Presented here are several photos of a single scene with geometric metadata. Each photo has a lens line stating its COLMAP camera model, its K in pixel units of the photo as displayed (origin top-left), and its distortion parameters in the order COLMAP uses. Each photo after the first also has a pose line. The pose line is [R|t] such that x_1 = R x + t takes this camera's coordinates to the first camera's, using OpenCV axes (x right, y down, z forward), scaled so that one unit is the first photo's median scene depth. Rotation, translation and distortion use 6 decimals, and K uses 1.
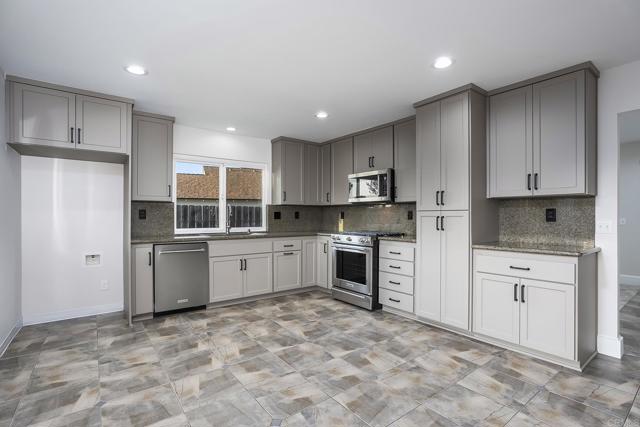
lens RADIAL K [[306.2, 0, 322.1], [0, 306.2, 216.2], [0, 0, 1]] dist [-0.028423, 0.010316]
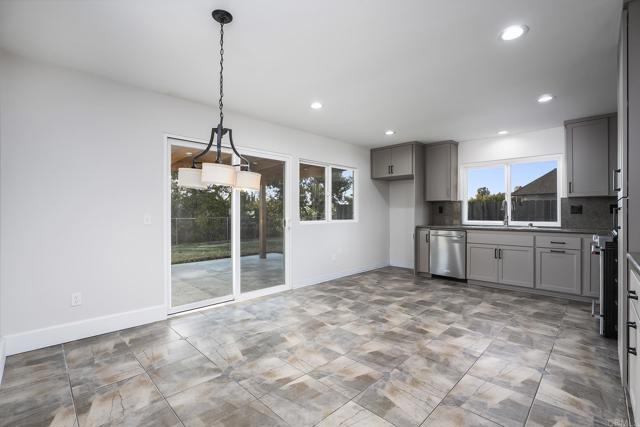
lens RADIAL K [[290.1, 0, 317.2], [0, 290.1, 210.4], [0, 0, 1]] dist [-0.034168, 0.010694]
pose [[0.129191, -0.010126, -0.991568, 0.901349], [0.000607, 0.999948, -0.010133, 0.012436], [0.991620, 0.000708, 0.129191, 0.264113]]
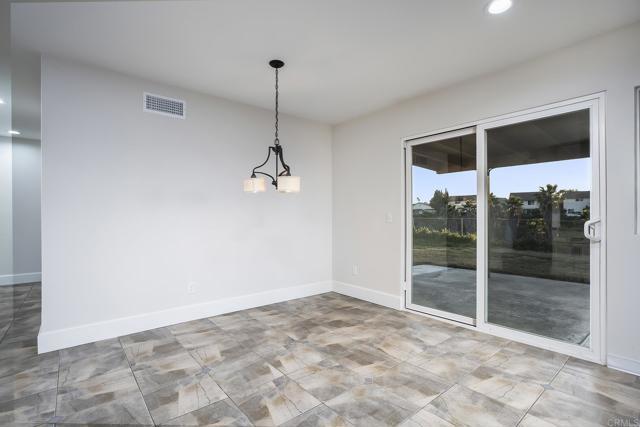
lens RADIAL K [[306.2, 0, 320.9], [0, 306.2, 212.3], [0, 0, 1]] dist [-0.028423, 0.010316]
pose [[-0.999075, 0.001544, -0.042975, 0.202539], [0.002106, 0.999913, -0.013029, 0.026272], [0.042951, -0.013107, -0.998991, 0.996194]]
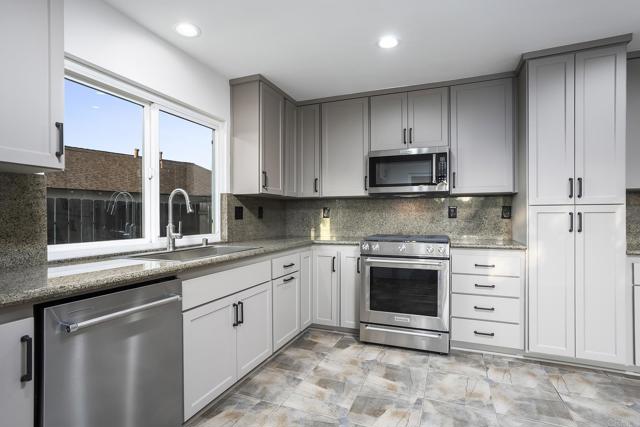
lens RADIAL K [[322.6, 0, 320.4], [0, 322.6, 216.7], [0, 0, 1]] dist [-0.006006, 0.005951]
pose [[0.860153, -0.005077, 0.510010, -0.520912], [0.003213, 0.999985, 0.004535, 0.004610], [-0.510025, -0.002262, 0.860156, 0.637077]]
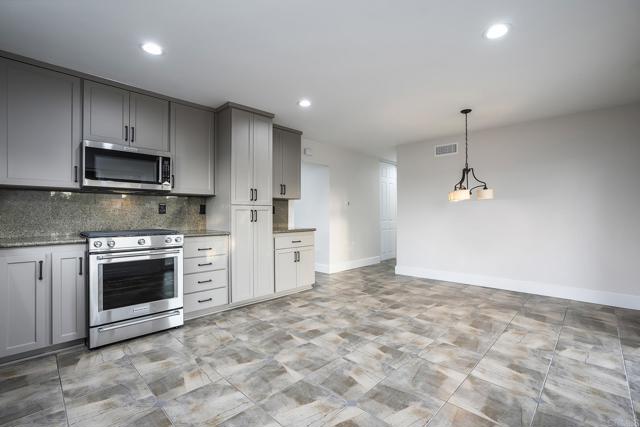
lens RADIAL K [[290.1, 0, 319.9], [0, 290.1, 211.3], [0, 0, 1]] dist [-0.034168, 0.010694]
pose [[-0.145807, 0.010316, 0.989259, -0.767785], [0.000698, 0.999946, -0.010325, 0.017517], [-0.989313, -0.000815, -0.145807, 0.893399]]
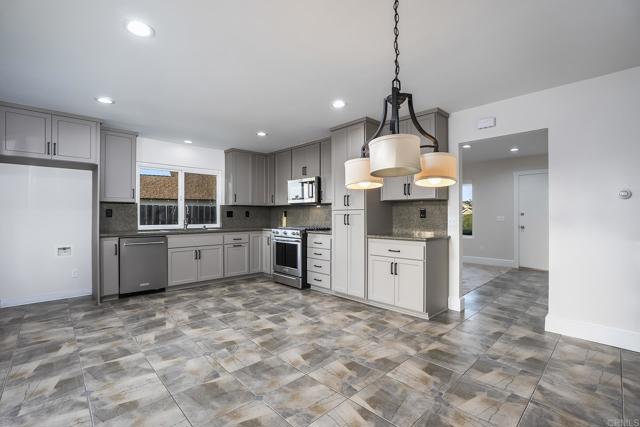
lens RADIAL K [[290.1, 0, 321.8], [0, 290.1, 214.7], [0, 0, 1]] dist [-0.034168, 0.010694]
pose [[0.993959, -0.000722, 0.109750, 0.137228], [0.000964, 0.999997, -0.002156, 0.004365], [-0.109748, 0.002249, 0.993957, -0.245980]]
